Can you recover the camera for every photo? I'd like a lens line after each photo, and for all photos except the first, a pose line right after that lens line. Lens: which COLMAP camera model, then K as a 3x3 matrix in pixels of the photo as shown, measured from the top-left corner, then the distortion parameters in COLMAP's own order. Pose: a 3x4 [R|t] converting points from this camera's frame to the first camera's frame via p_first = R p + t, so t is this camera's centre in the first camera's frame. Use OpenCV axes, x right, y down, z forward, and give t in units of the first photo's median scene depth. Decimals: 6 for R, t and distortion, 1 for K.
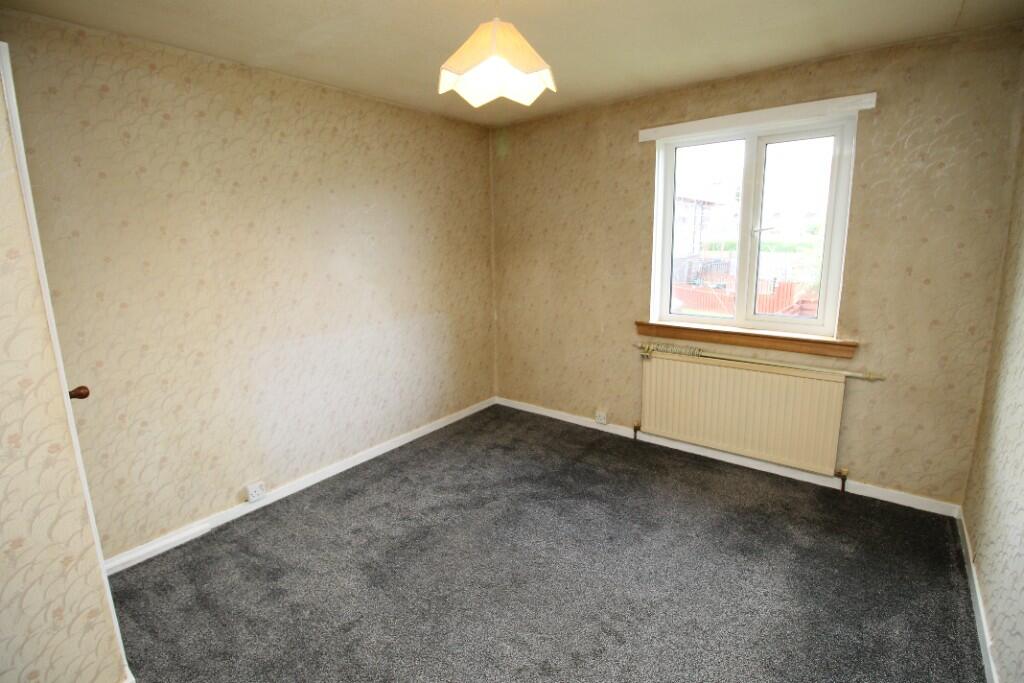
lens RADIAL K [[478.0, 0, 511.4], [0, 478.0, 331.4], [0, 0, 1]] dist [0.002080, -0.018067]
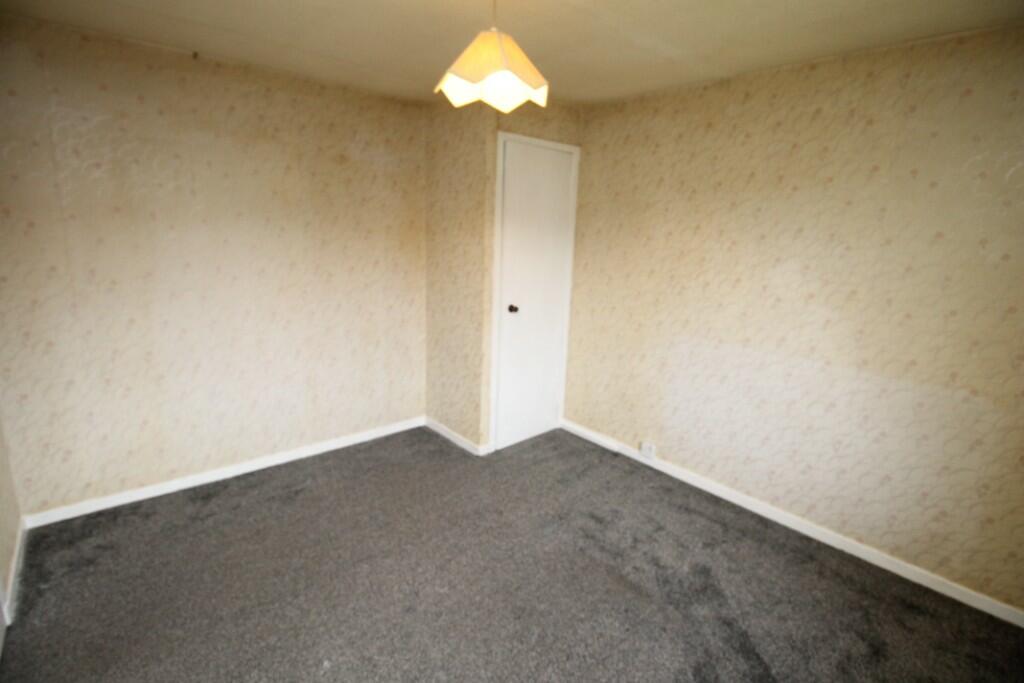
lens RADIAL K [[478.0, 0, 511.4], [0, 478.0, 331.4], [0, 0, 1]] dist [0.002080, -0.018067]
pose [[-0.194091, 0.212746, -0.957636, 0.633018], [-0.222640, 0.941173, 0.254213, -0.176856], [0.955385, 0.262549, -0.135308, 0.777514]]
